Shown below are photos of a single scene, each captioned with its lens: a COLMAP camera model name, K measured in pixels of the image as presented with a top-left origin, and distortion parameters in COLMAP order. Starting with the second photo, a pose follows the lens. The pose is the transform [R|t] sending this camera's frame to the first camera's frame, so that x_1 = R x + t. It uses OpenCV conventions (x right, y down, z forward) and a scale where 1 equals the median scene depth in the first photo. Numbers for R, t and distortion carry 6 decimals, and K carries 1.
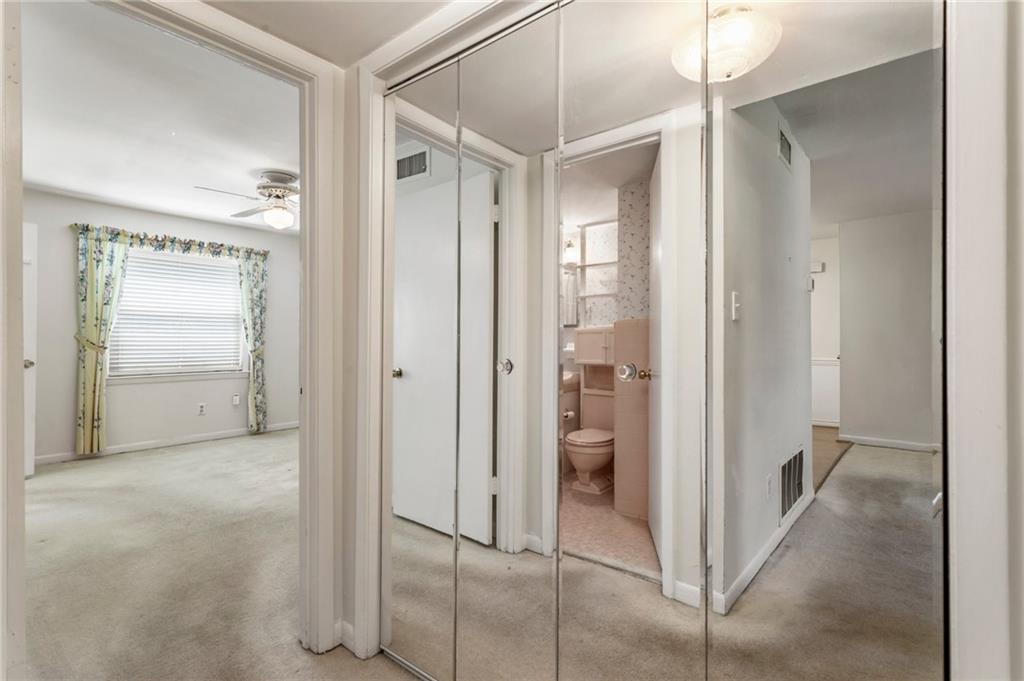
lens RADIAL K [[488.3, 0, 519.7], [0, 488.3, 341.0], [0, 0, 1]] dist [0.000494, -0.000922]
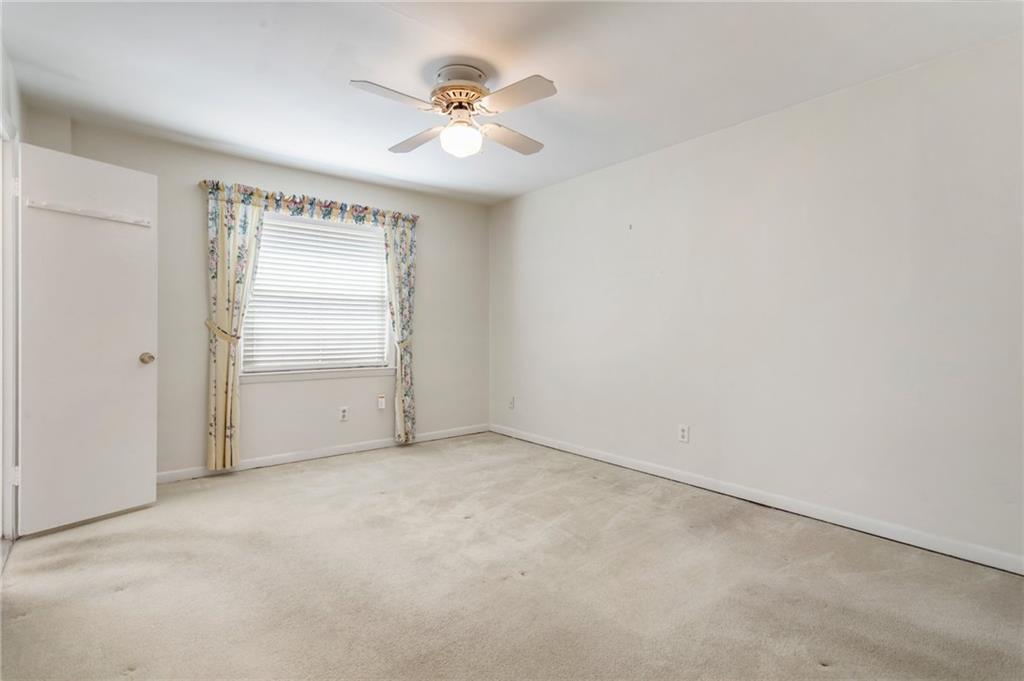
lens RADIAL K [[488.3, 0, 509.7], [0, 488.3, 337.9], [0, 0, 1]] dist [0.000494, -0.000922]
pose [[0.976483, 0.006462, -0.215497, -0.237873], [-0.003234, 0.999877, 0.015333, 0.001379], [0.215570, -0.014275, 0.976384, 0.309005]]
